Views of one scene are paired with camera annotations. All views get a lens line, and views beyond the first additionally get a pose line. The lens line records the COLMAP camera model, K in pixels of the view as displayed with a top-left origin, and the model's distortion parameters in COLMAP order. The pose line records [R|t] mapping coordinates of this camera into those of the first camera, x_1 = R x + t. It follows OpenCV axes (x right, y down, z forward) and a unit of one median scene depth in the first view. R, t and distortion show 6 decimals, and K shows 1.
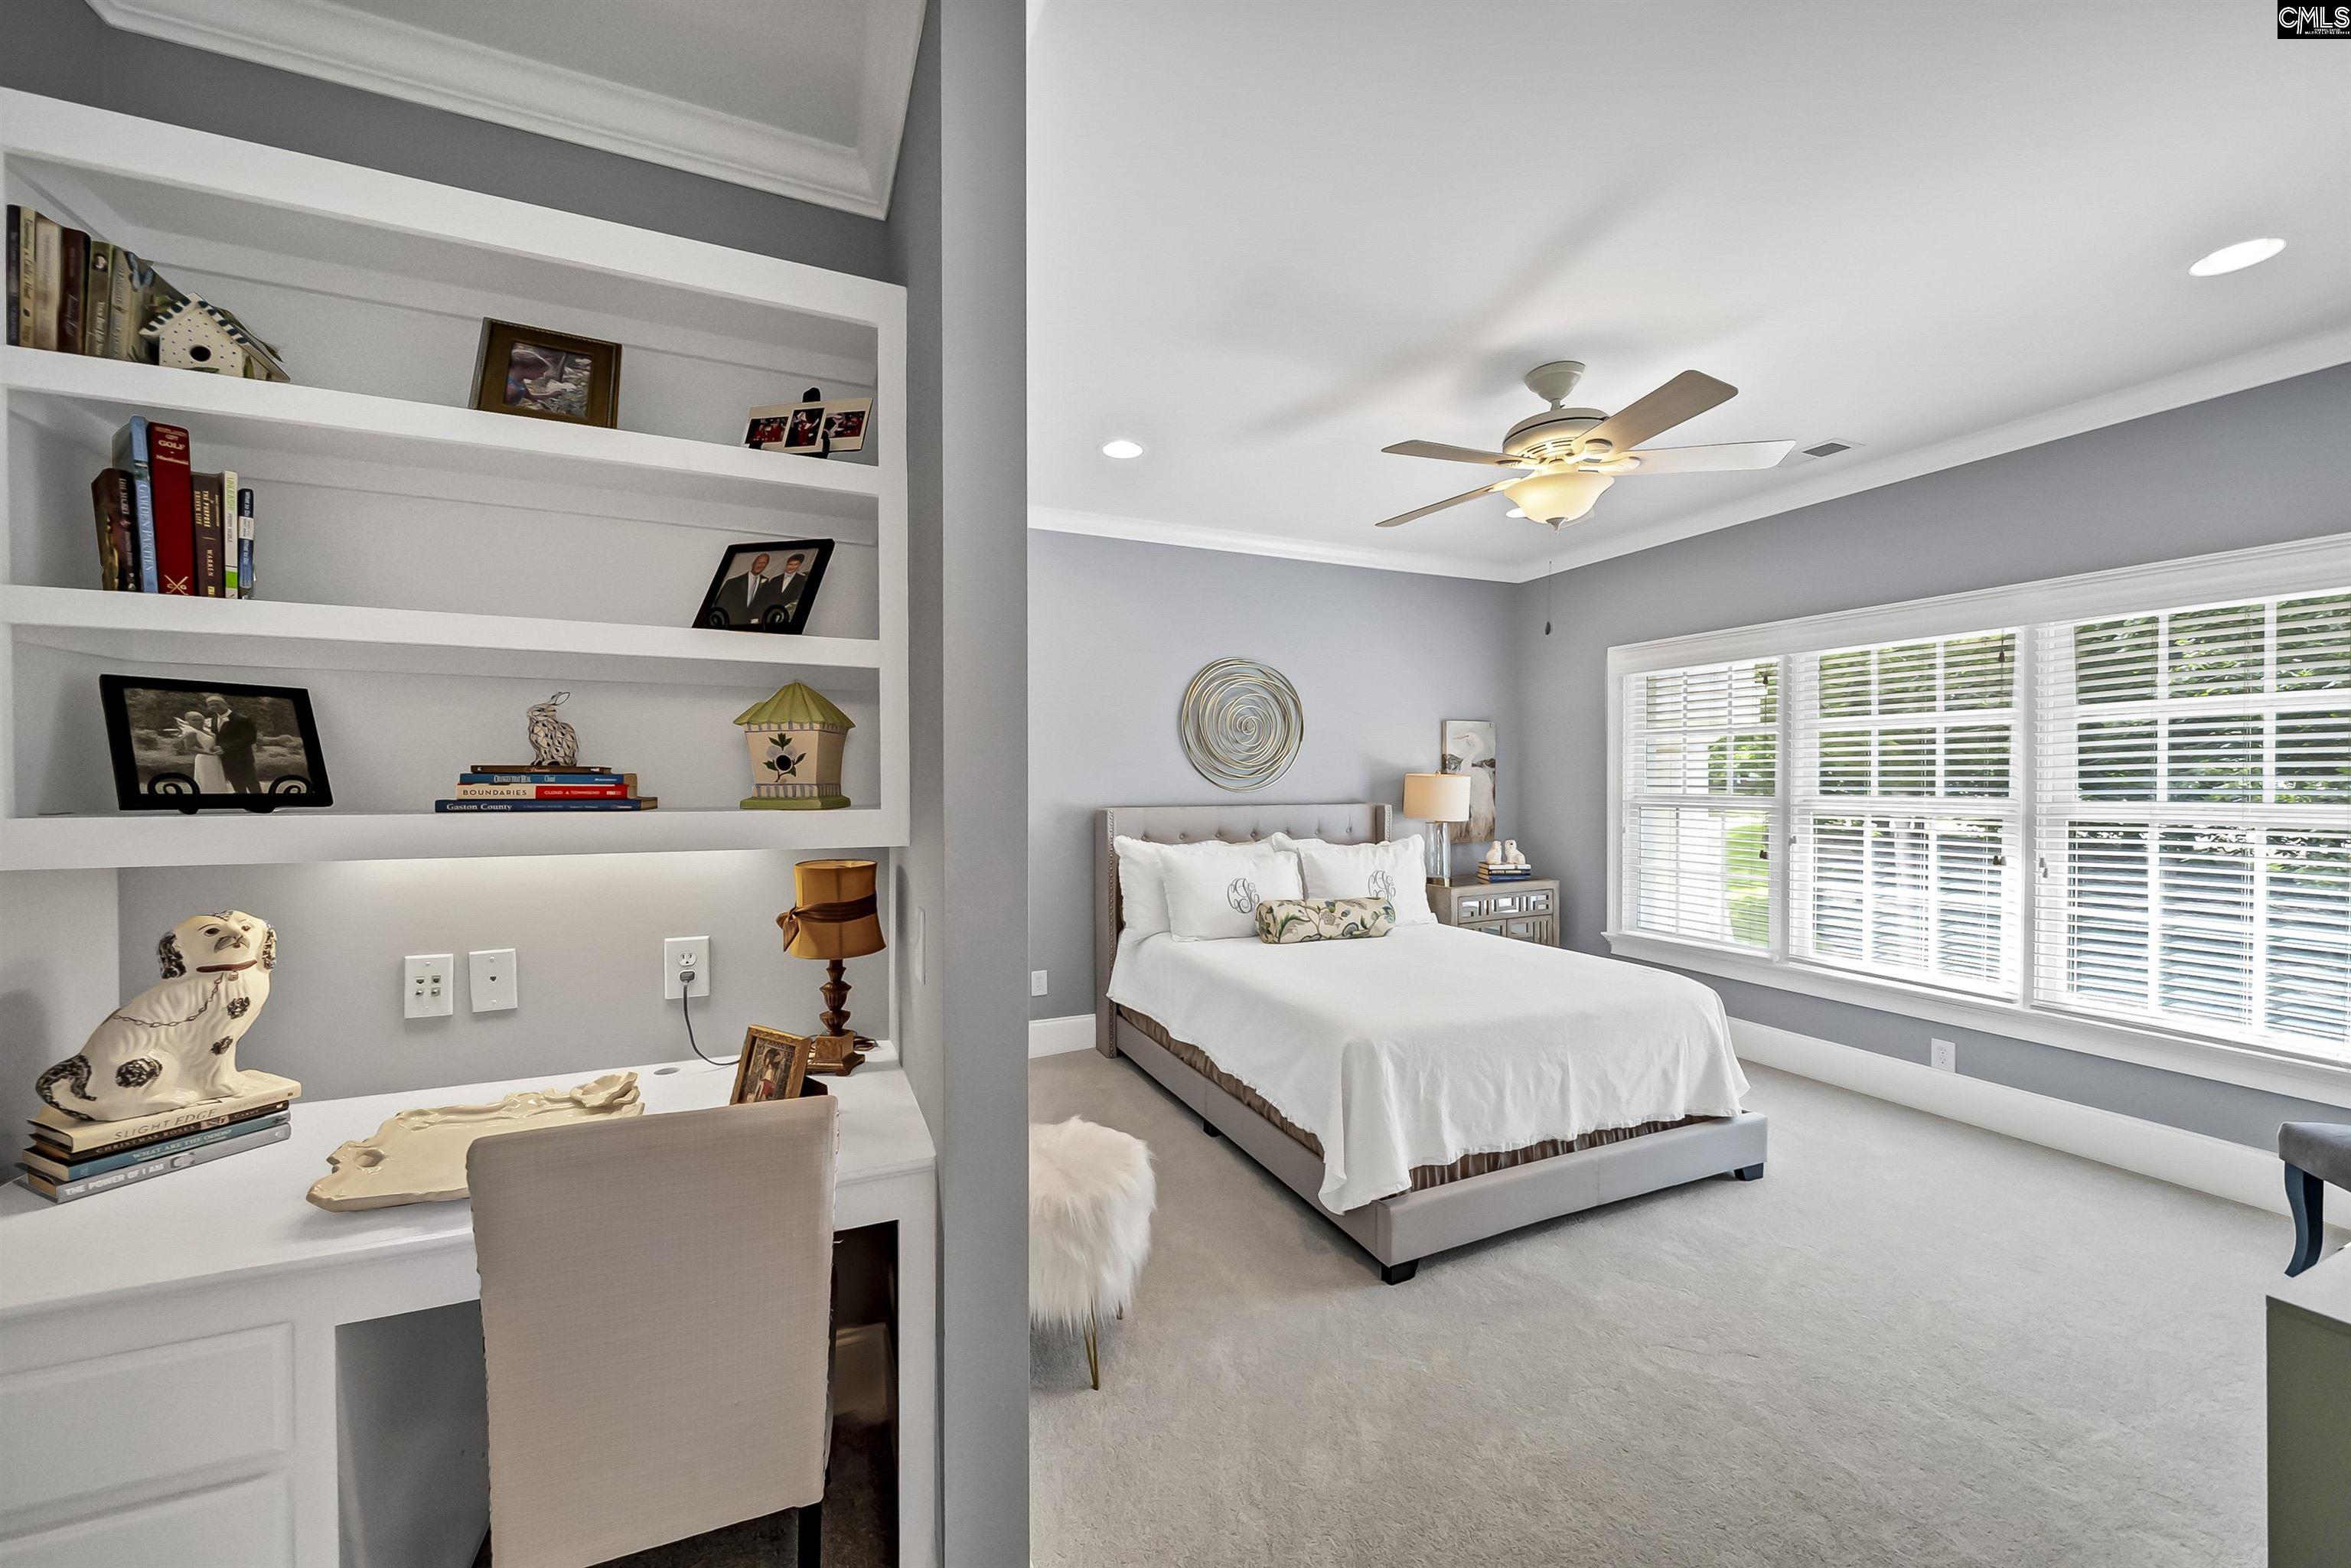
lens RADIAL K [[795.6, 0, 1175.5], [0, 795.6, 784.0], [0, 0, 1]] dist [0.000075, 0.000002]
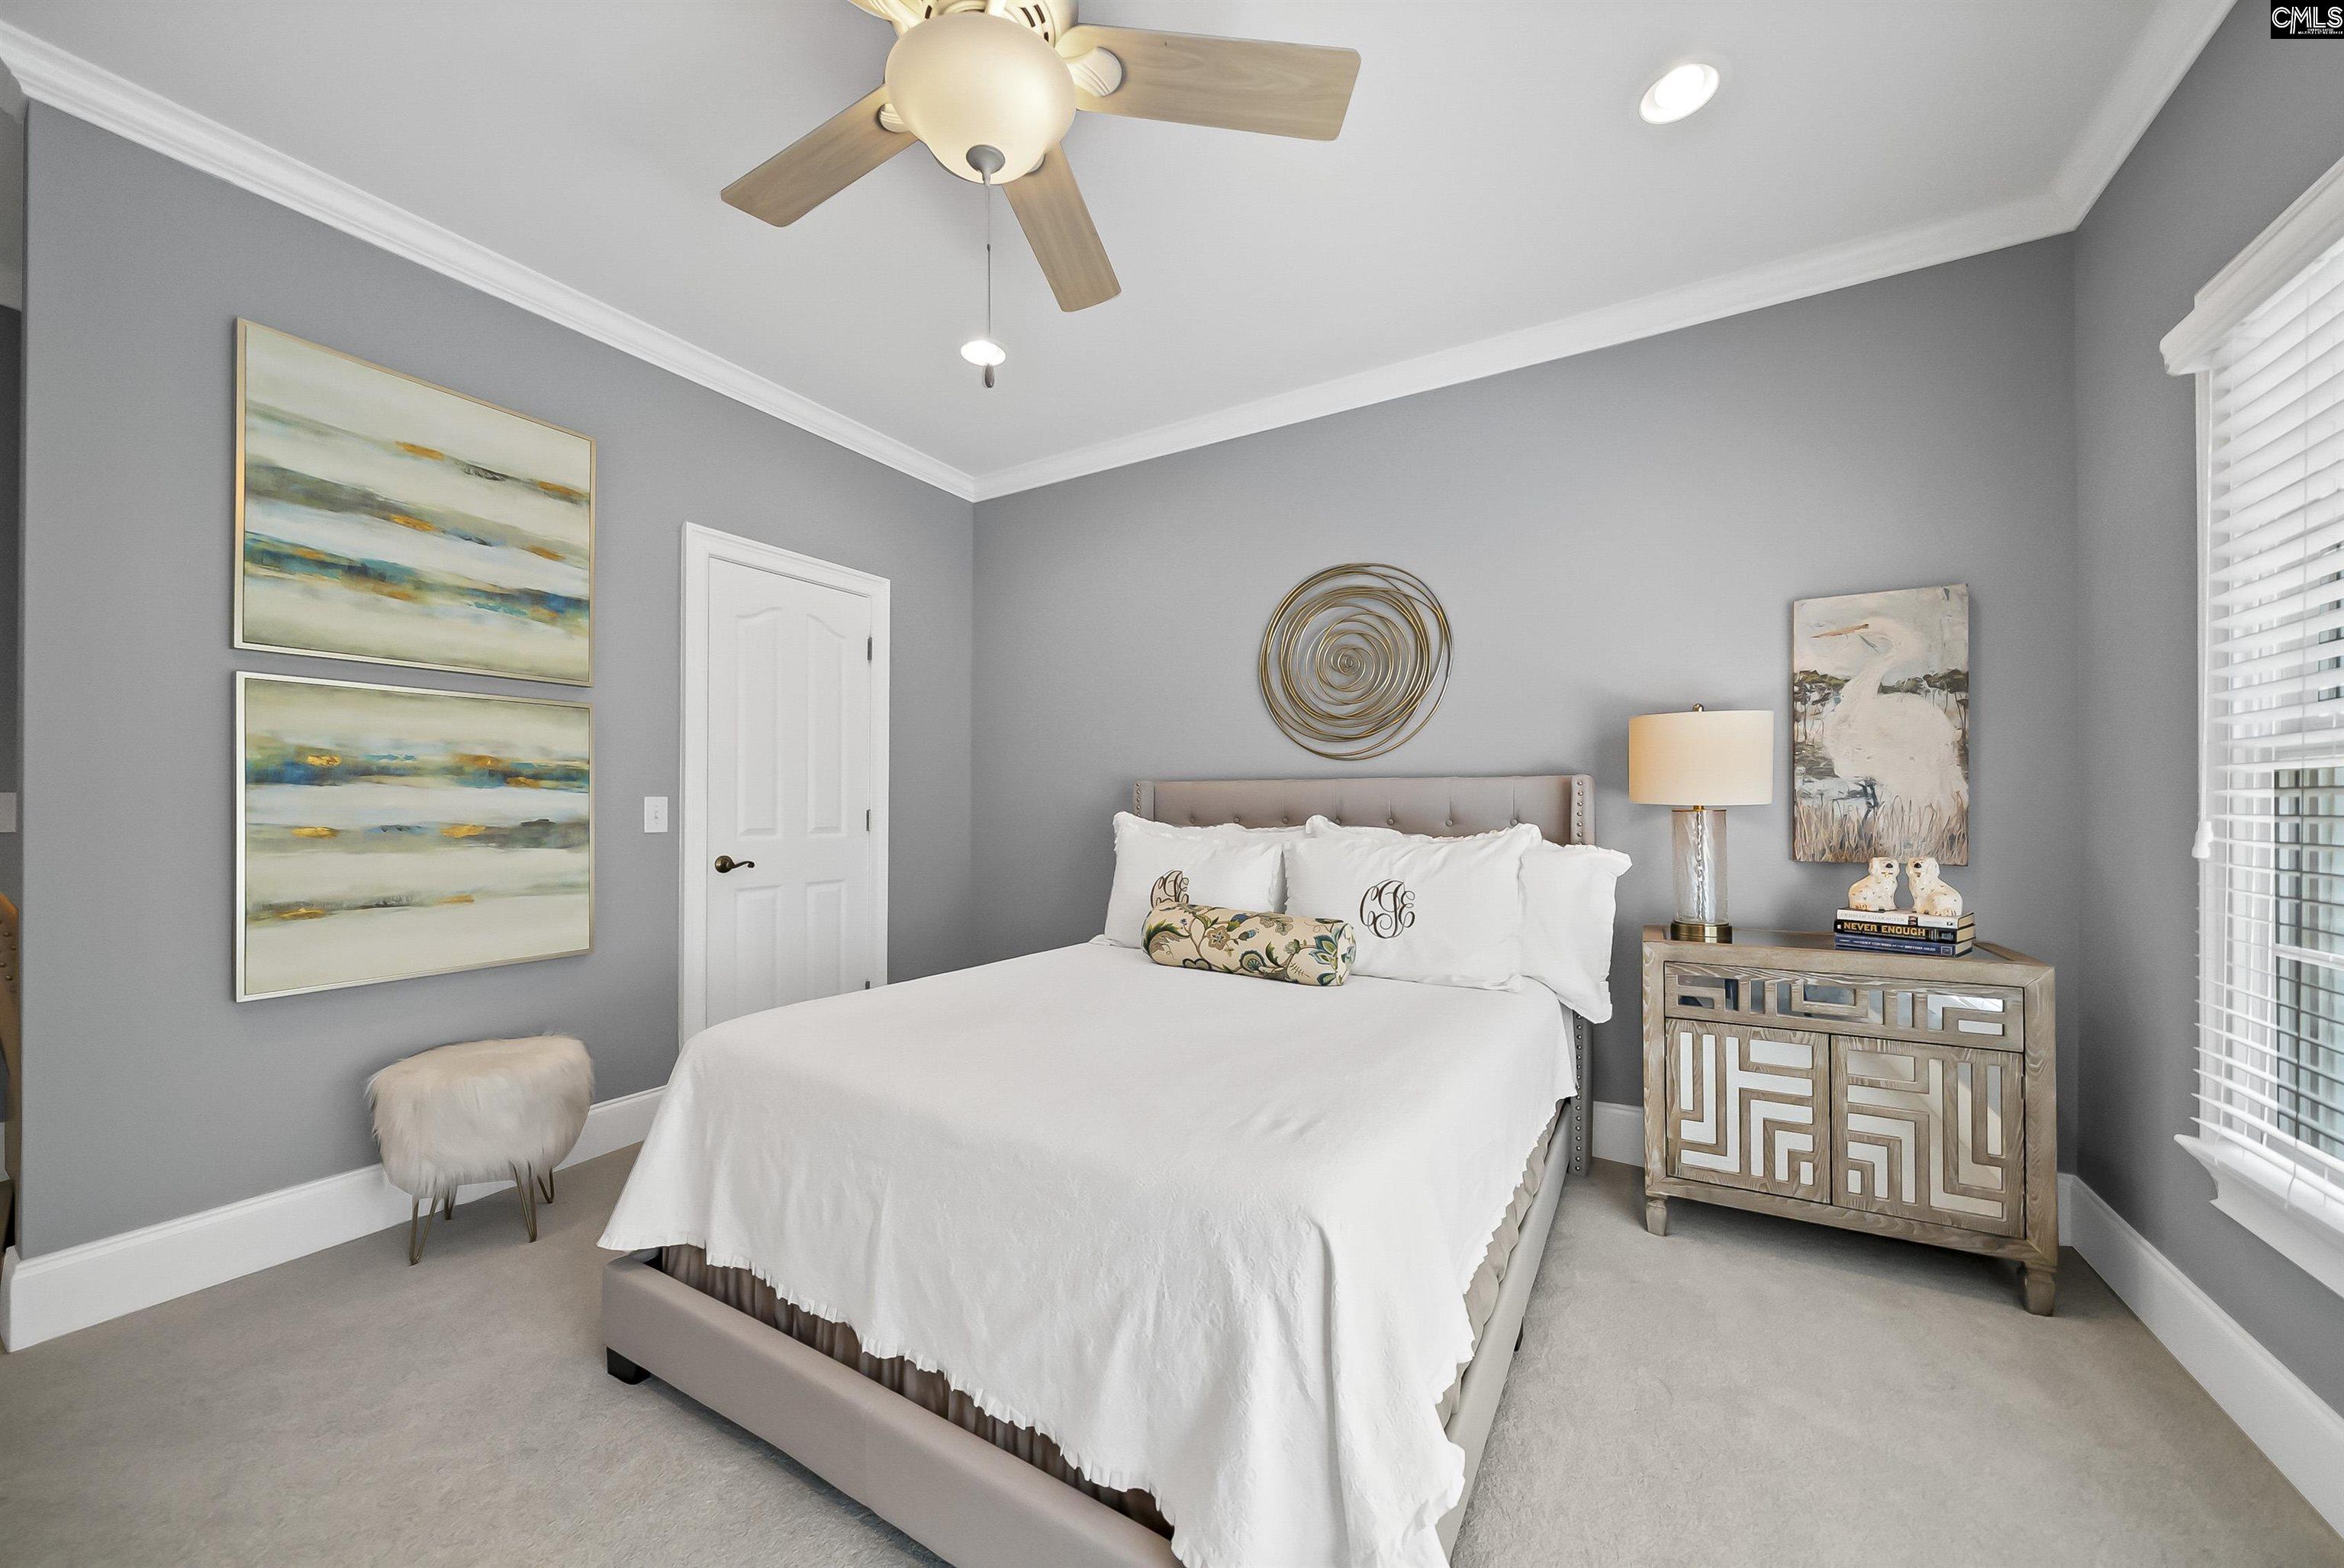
lens RADIAL K [[841.9, 0, 1172.0], [0, 841.9, 784.0], [0, 0, 1]] dist [0.000469, 0.000006]
pose [[0.596784, -0.012415, -0.802306, 0.702754], [-0.004715, 0.999809, -0.018979, 0.054820], [0.802388, 0.015110, 0.596611, 0.543240]]
